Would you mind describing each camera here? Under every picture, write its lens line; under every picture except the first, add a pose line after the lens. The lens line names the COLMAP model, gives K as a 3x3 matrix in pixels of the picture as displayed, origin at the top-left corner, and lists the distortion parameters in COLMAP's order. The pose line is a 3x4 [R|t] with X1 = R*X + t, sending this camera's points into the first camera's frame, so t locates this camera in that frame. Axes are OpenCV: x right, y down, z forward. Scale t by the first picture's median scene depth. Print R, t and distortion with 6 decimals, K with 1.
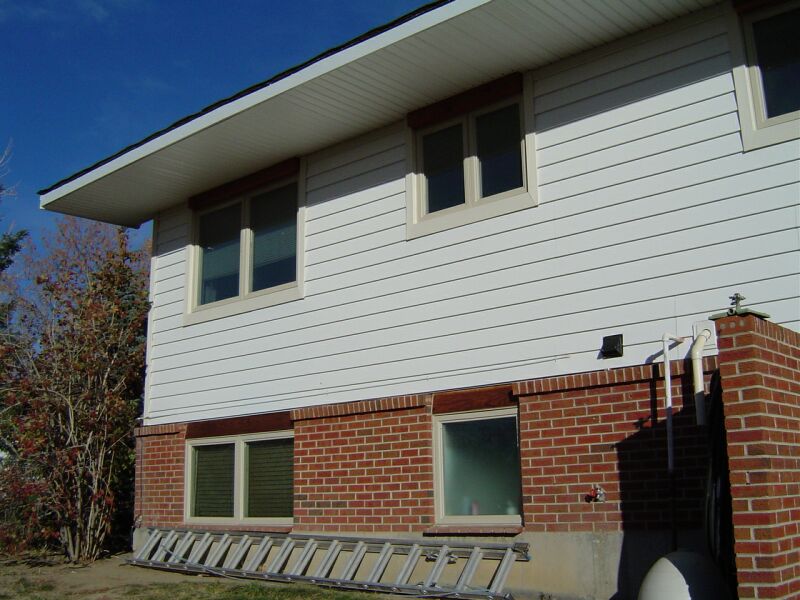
lens RADIAL K [[905.4, 0, 403.5], [0, 905.4, 282.0], [0, 0, 1]] dist [-0.109447, -0.046824]
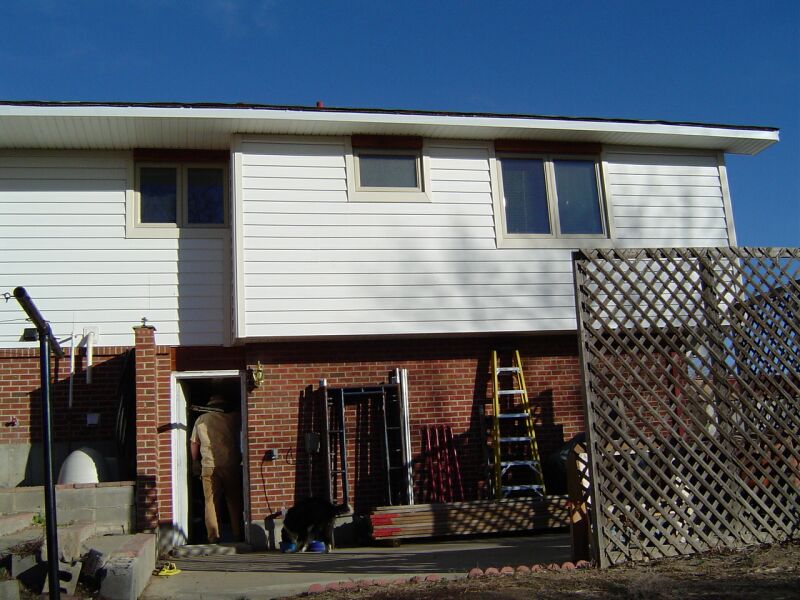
lens RADIAL K [[905.4, 0, 403.5], [0, 905.4, 282.0], [0, 0, 1]] dist [-0.109447, -0.046824]
pose [[0.574226, 0.165694, 0.801754, -0.731456], [-0.148190, 0.984165, -0.097256, 0.034741], [-0.805173, -0.062965, 0.589687, -0.533940]]
